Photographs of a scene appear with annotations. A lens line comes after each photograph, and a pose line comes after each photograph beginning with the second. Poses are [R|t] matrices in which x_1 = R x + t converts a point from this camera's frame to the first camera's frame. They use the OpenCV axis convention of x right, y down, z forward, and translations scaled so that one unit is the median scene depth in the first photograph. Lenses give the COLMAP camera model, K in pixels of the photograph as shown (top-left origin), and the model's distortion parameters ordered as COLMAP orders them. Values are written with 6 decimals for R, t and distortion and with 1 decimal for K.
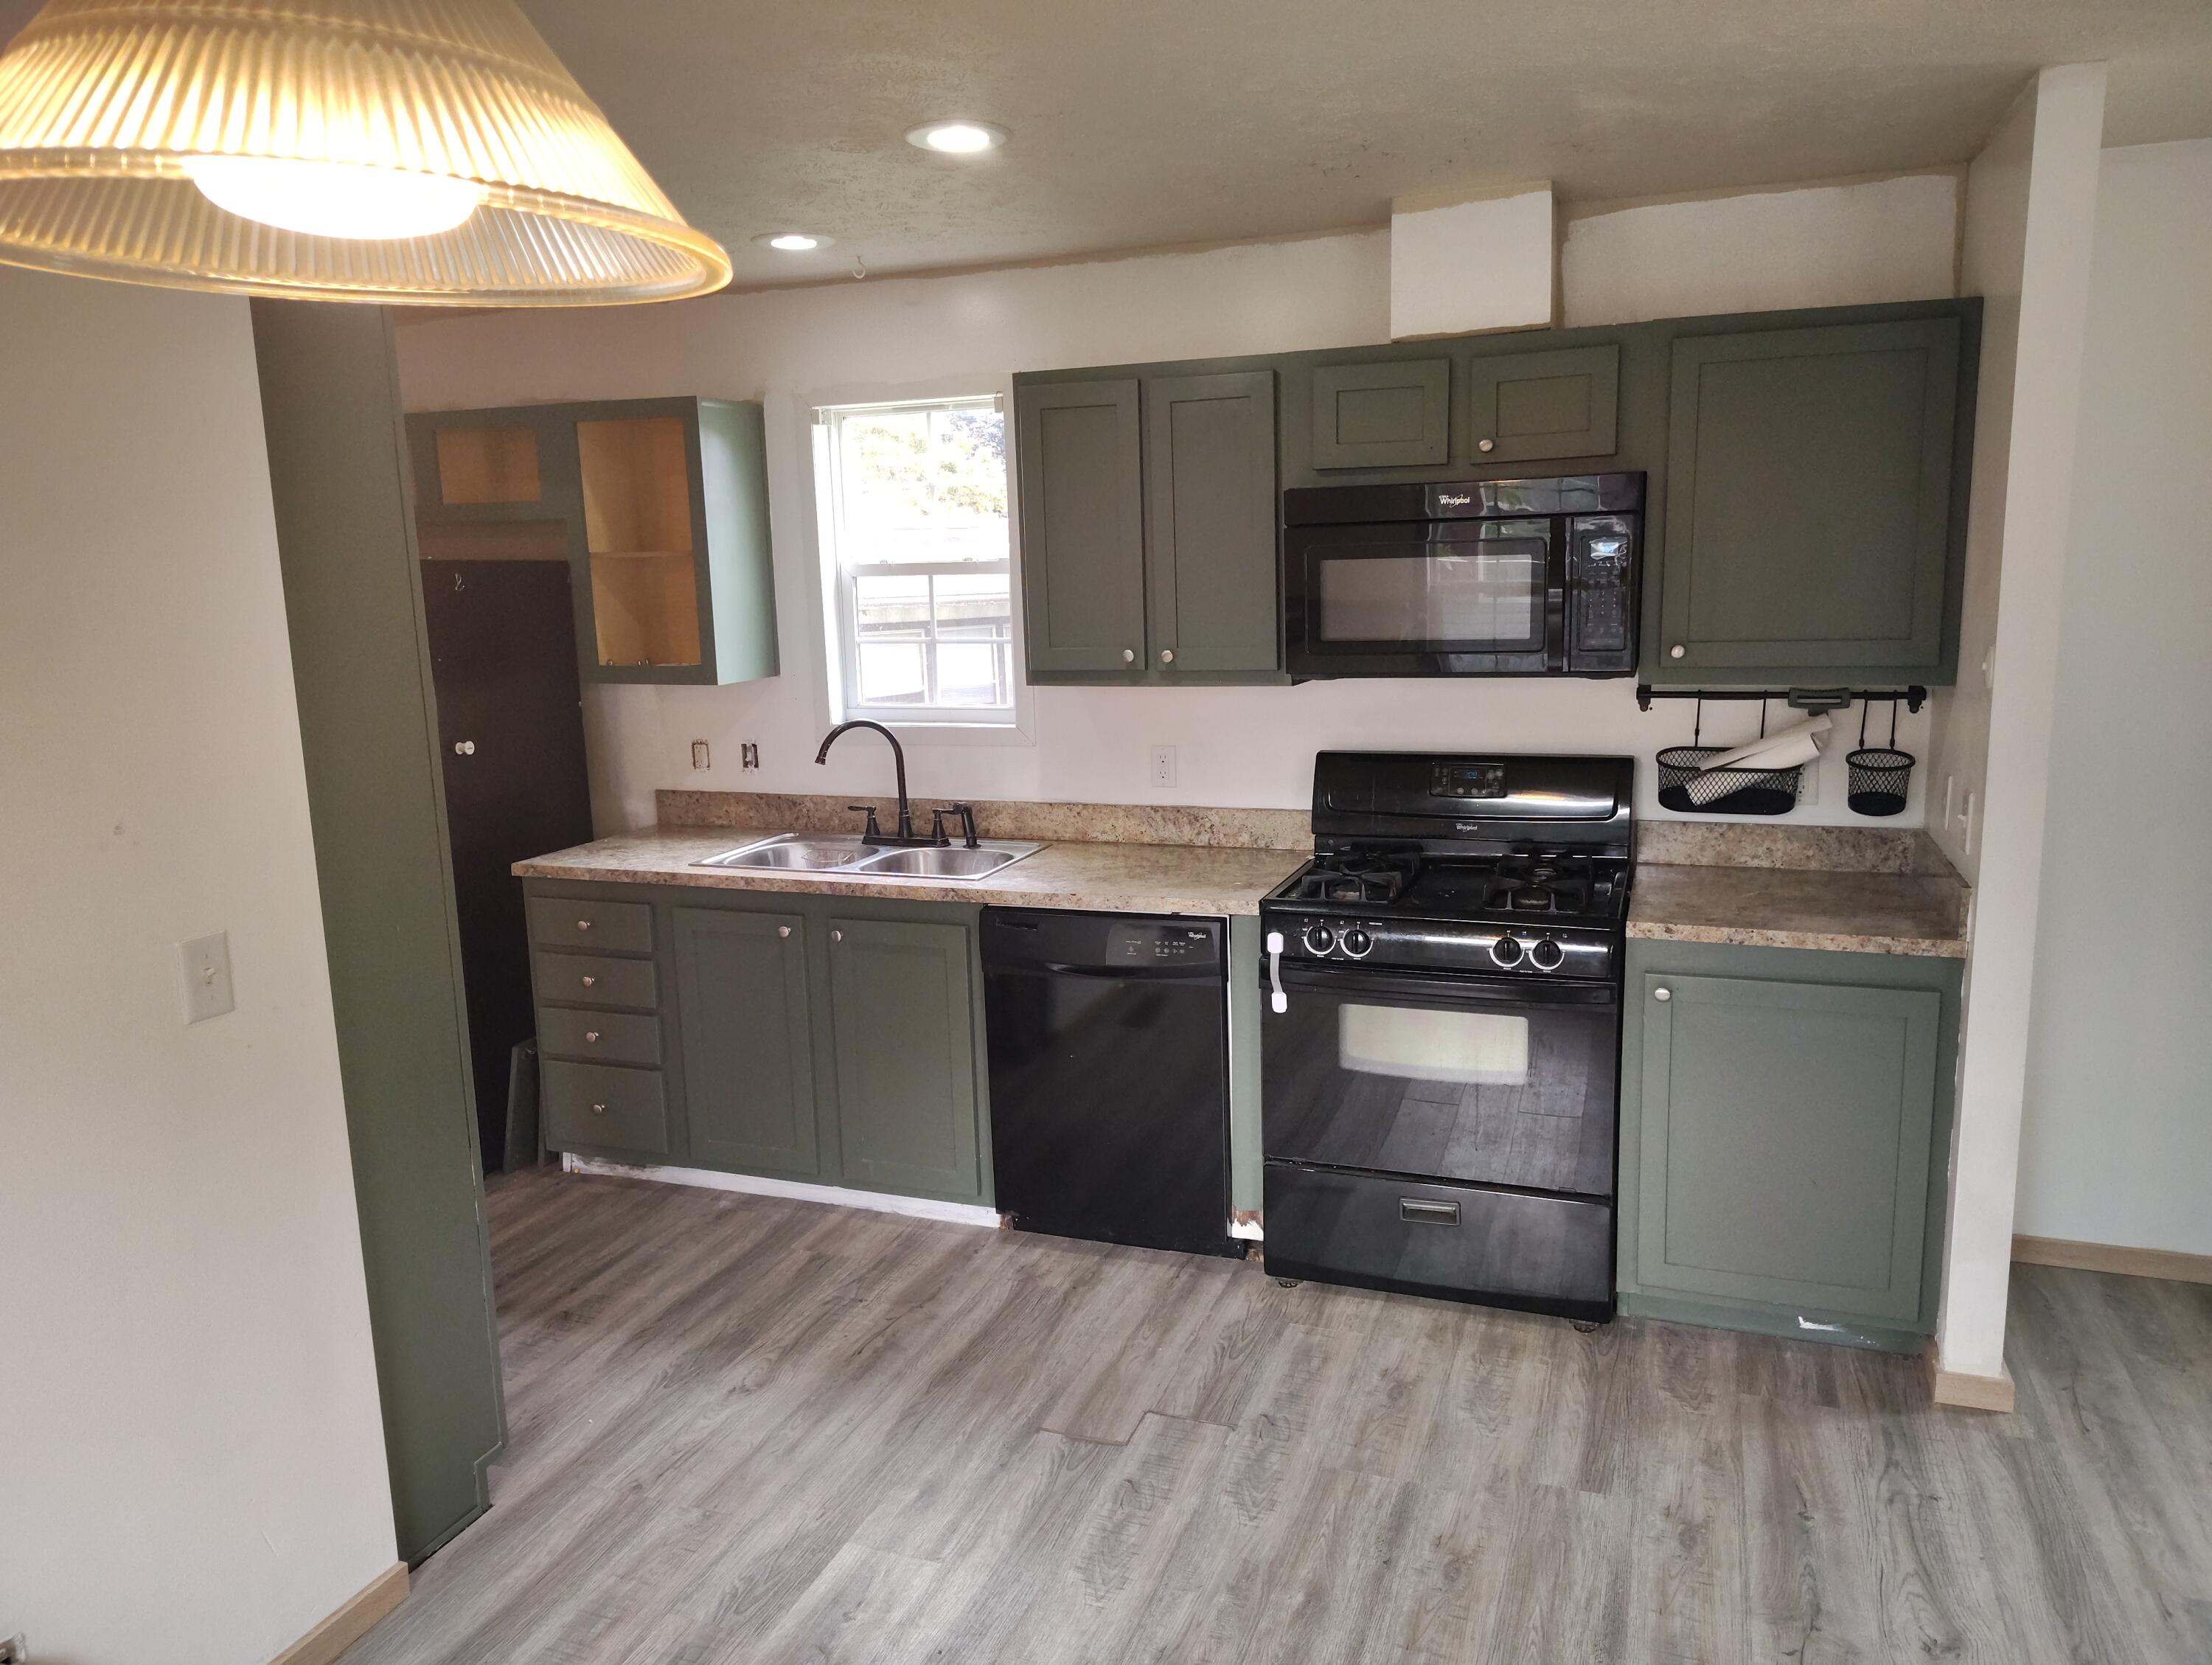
lens RADIAL K [[1516.5, 0, 1118.3], [0, 1516.5, 826.4], [0, 0, 1]] dist [0.046872, -0.062019]
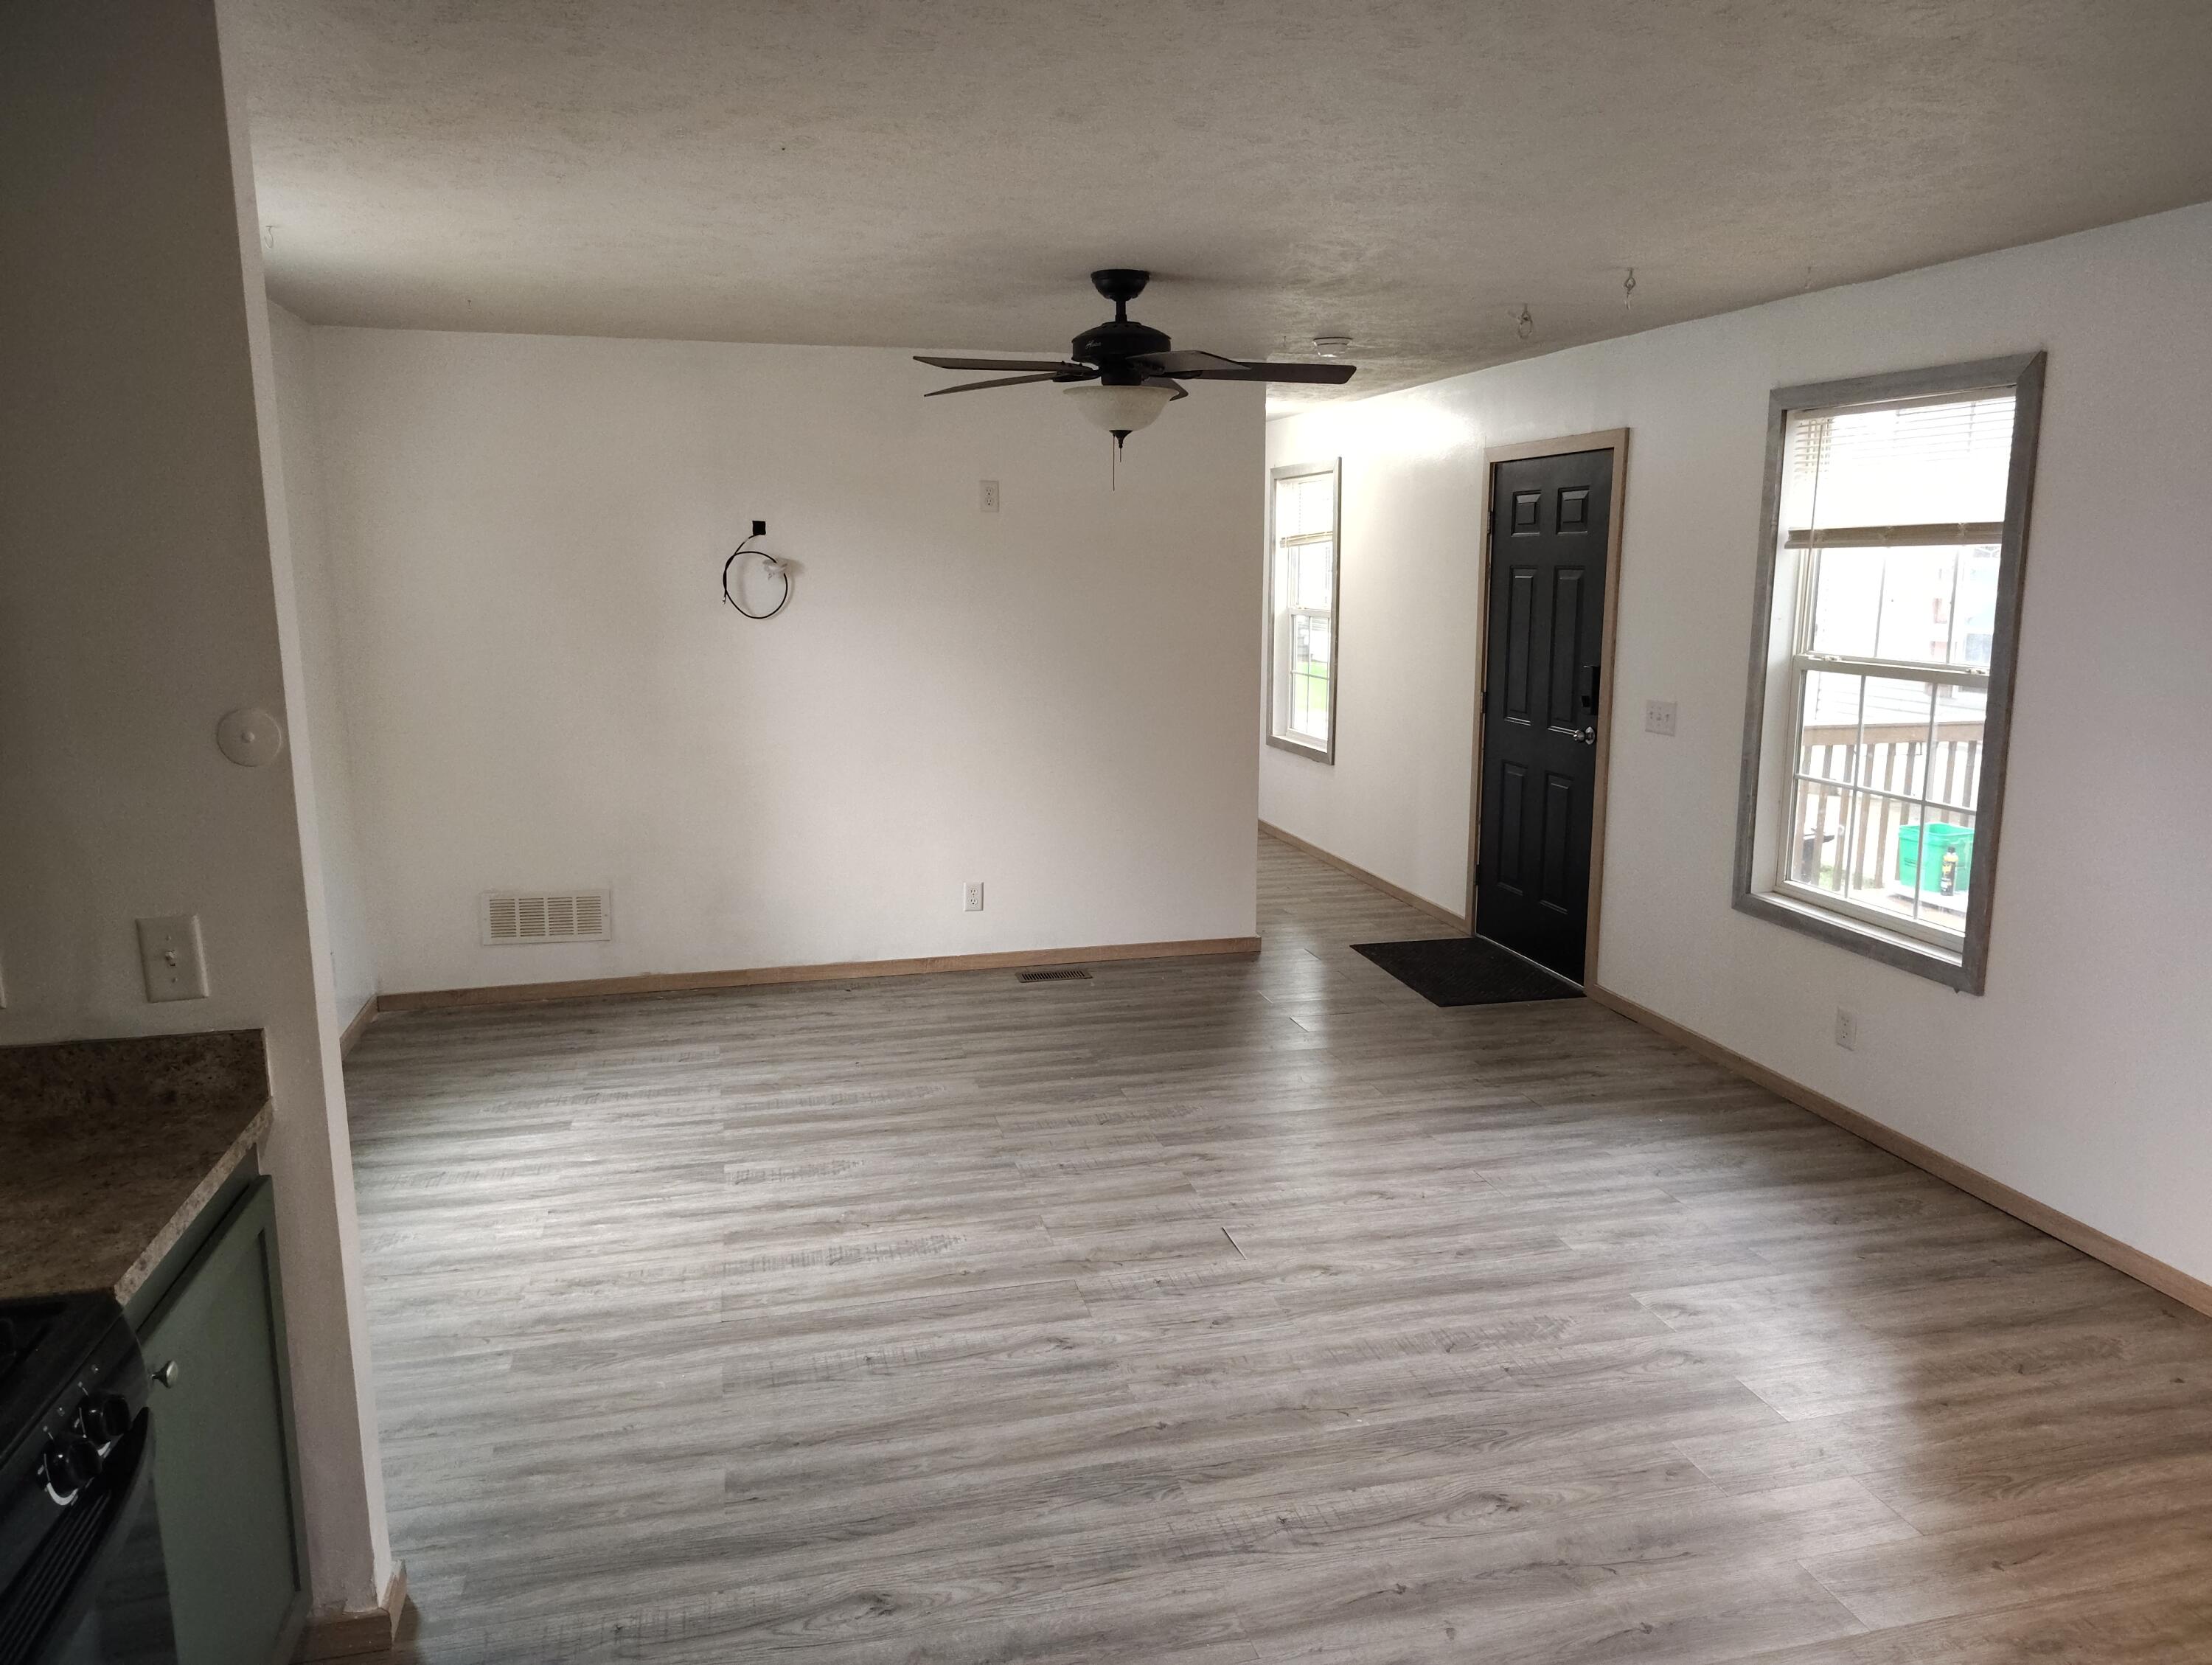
lens RADIAL K [[1530.5, 0, 1123.1], [0, 1530.5, 841.6], [0, 0, 1]] dist [0.045213, -0.049958]
pose [[-0.569157, -0.126889, 0.812379, -0.236191], [0.157217, 0.952996, 0.259000, -0.143688], [-0.807058, 0.275132, -0.522456, 0.828466]]
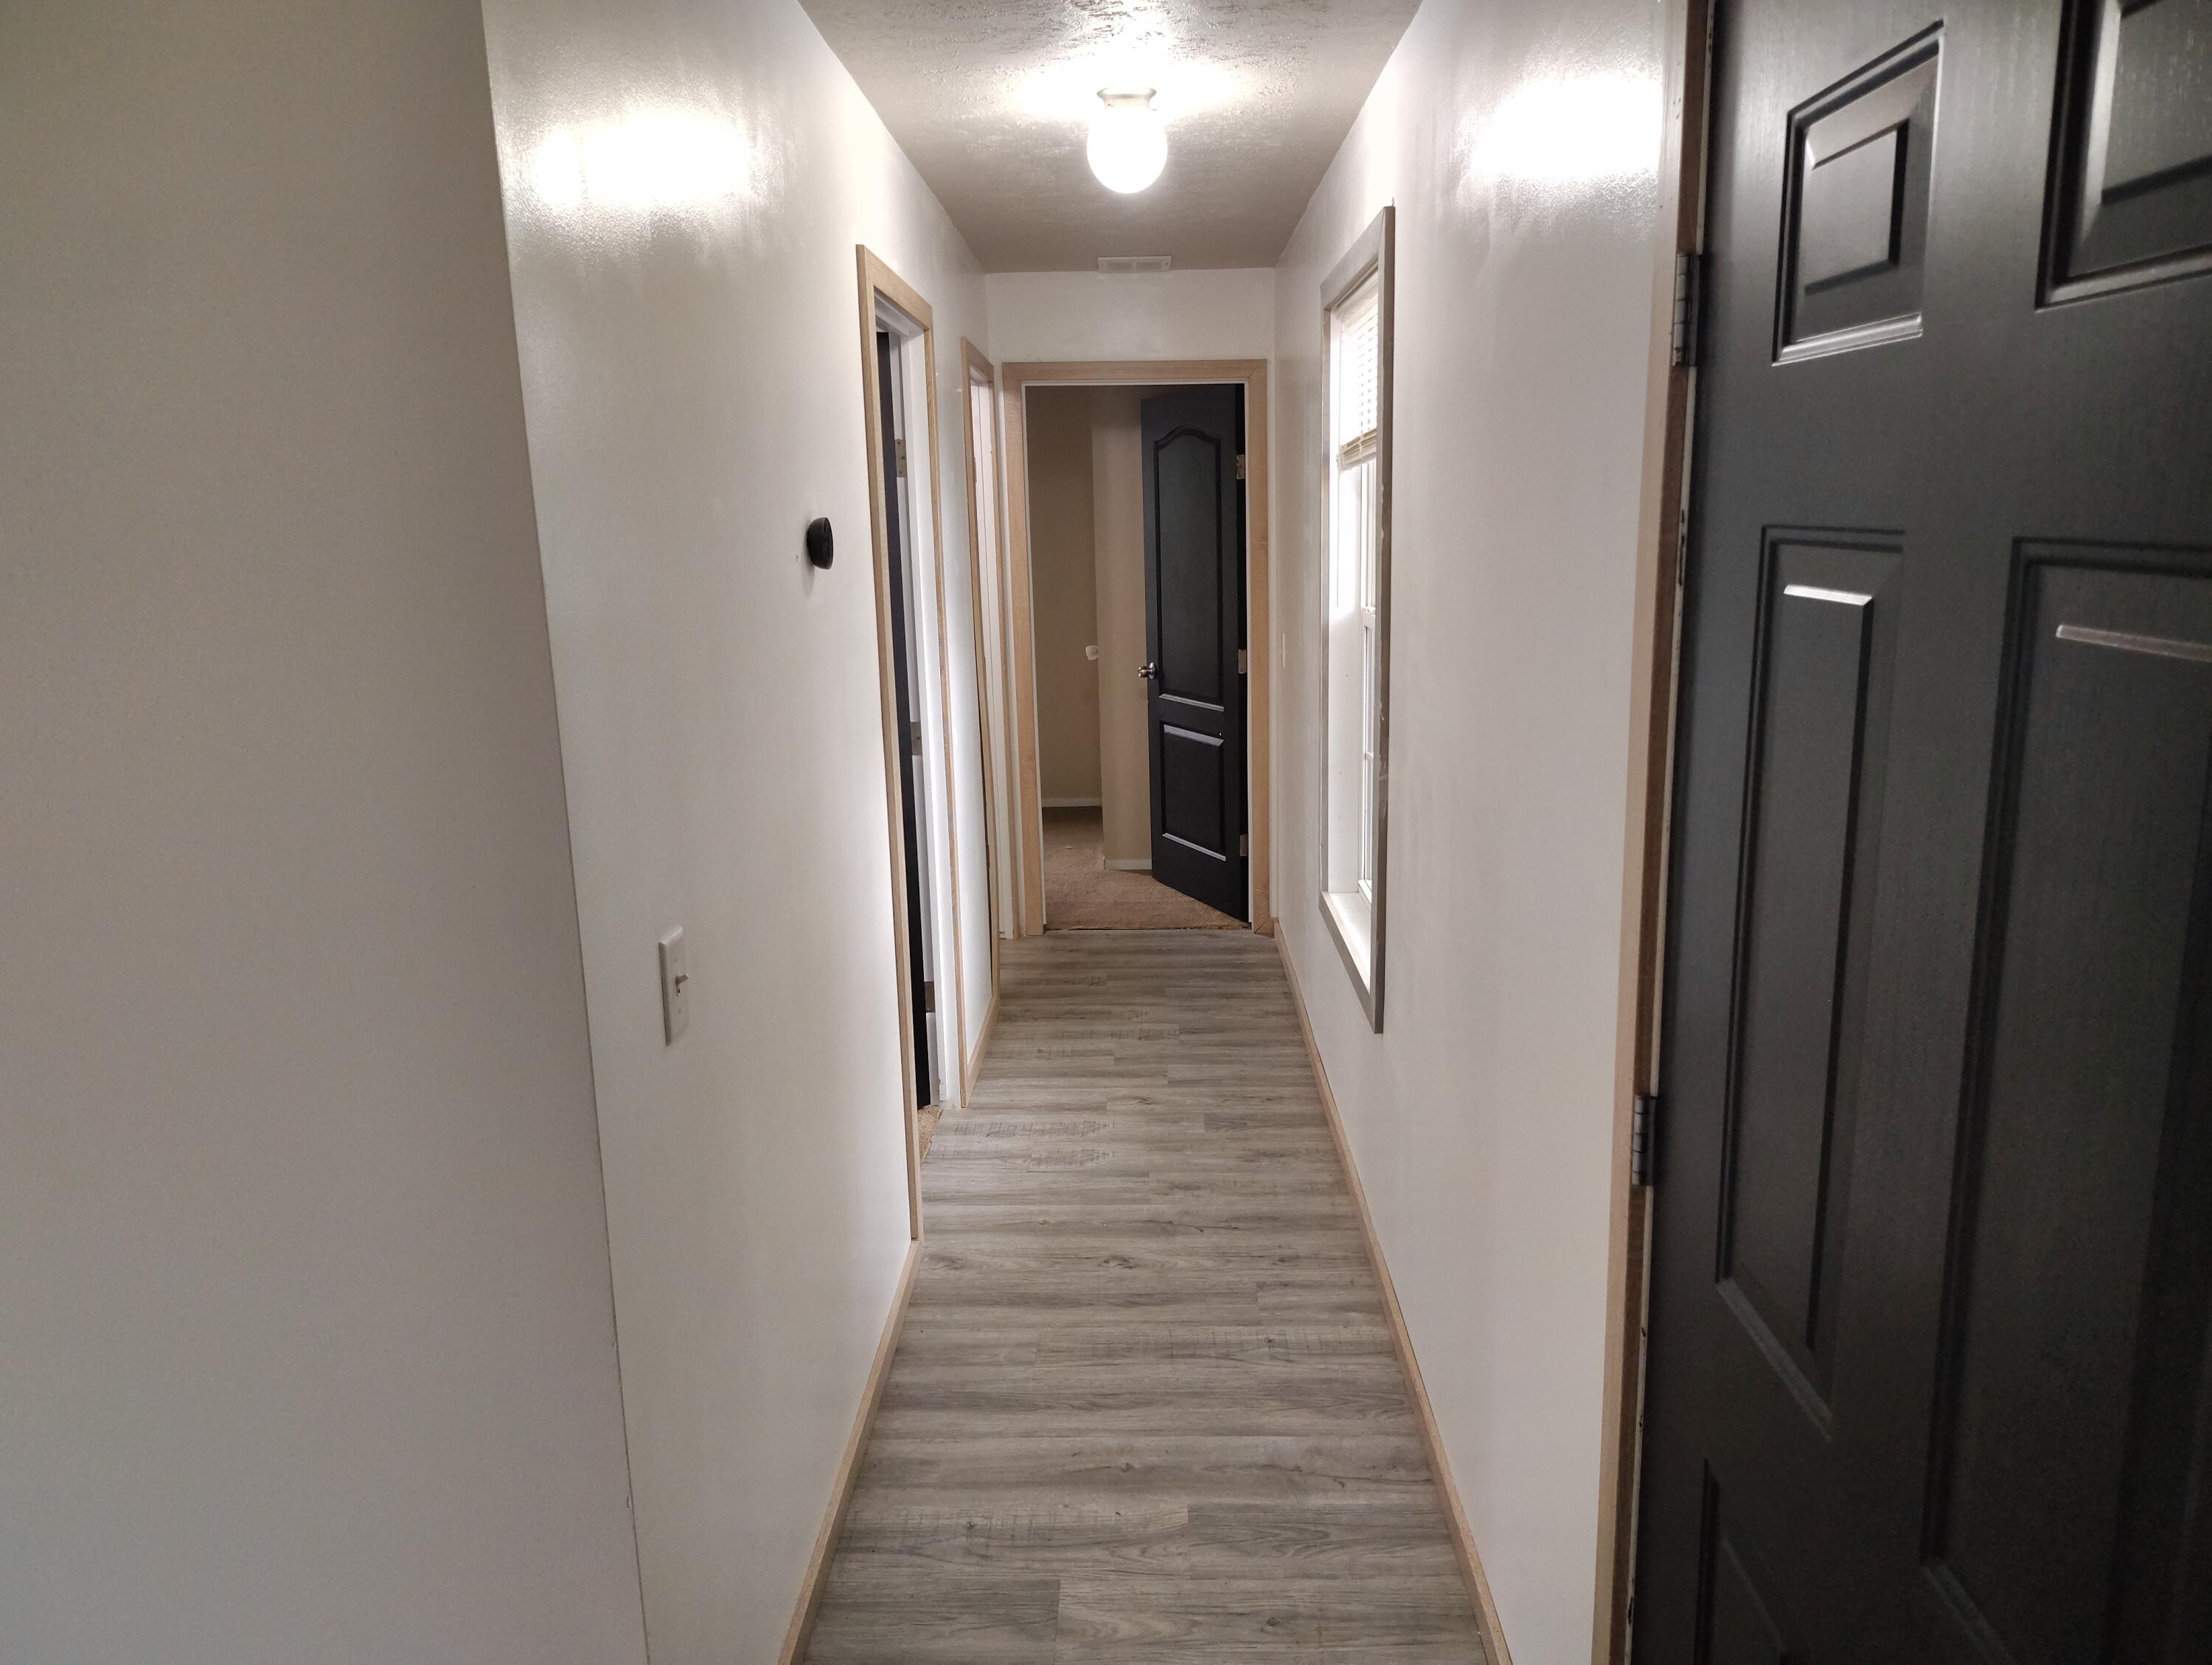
lens RADIAL K [[1517.7, 0, 1098.5], [0, 1517.7, 833.3], [0, 0, 1]] dist [0.044521, -0.046059]
pose [[-0.311435, -0.172869, 0.934411, 0.719762], [0.199186, 0.949594, 0.242066, 0.037278], [-0.929157, 0.261510, -0.261304, -0.309761]]
